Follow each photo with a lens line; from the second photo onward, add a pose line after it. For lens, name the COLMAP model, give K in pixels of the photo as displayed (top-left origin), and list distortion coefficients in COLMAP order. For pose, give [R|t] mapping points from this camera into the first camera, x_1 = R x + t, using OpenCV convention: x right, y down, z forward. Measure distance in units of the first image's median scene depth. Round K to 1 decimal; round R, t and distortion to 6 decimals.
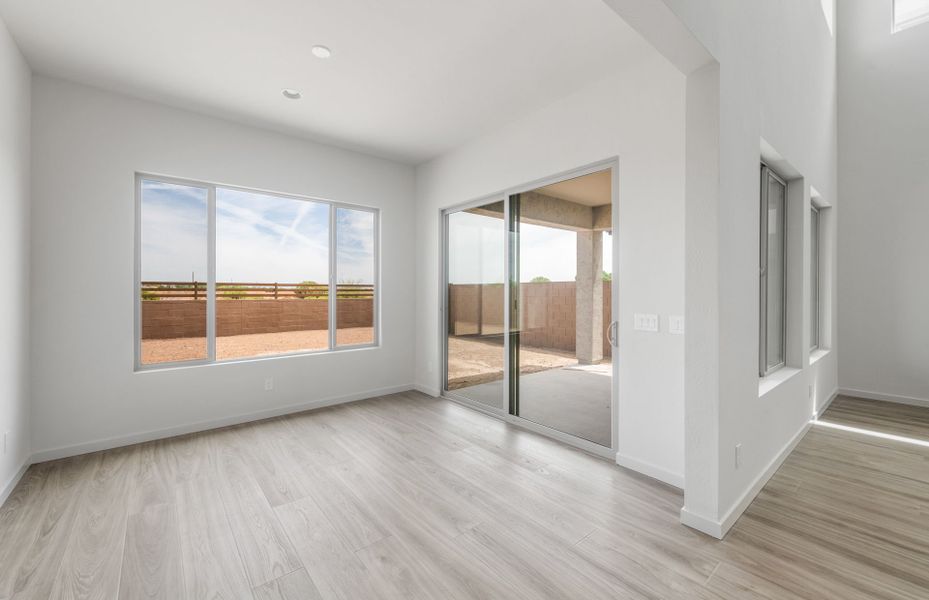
lens RADIAL K [[376.6, 0, 464.5], [0, 376.6, 300.0], [0, 0, 1]] dist [0.009276, 0.000103]
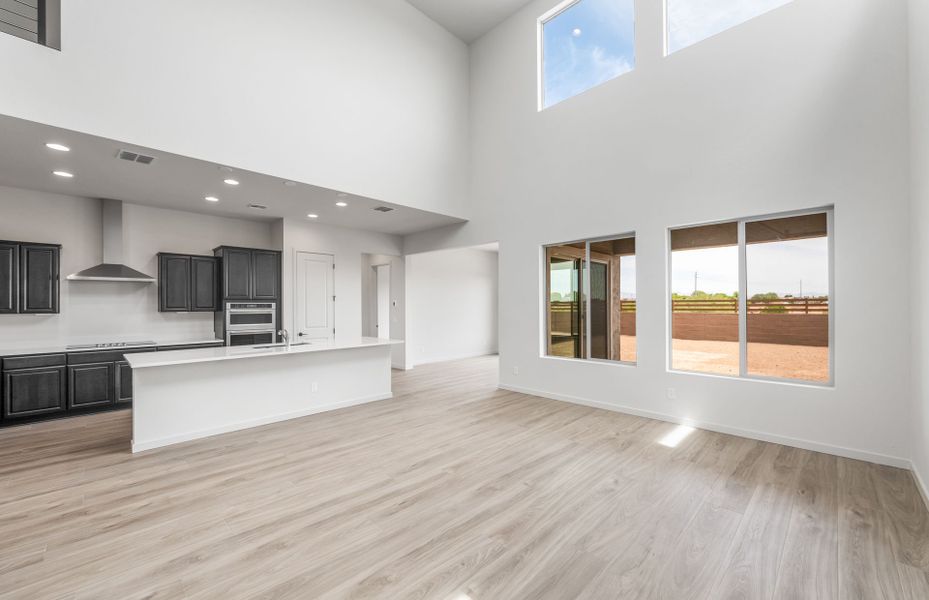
lens RADIAL K [[371.1, 0, 464.5], [0, 371.1, 300.0], [0, 0, 1]] dist [-0.002370, -0.000405]
pose [[0.082148, -0.018284, -0.996452, 2.353747], [-0.017311, 0.999655, -0.019770, -0.025117], [0.996470, 0.018873, 0.081804, 0.282636]]
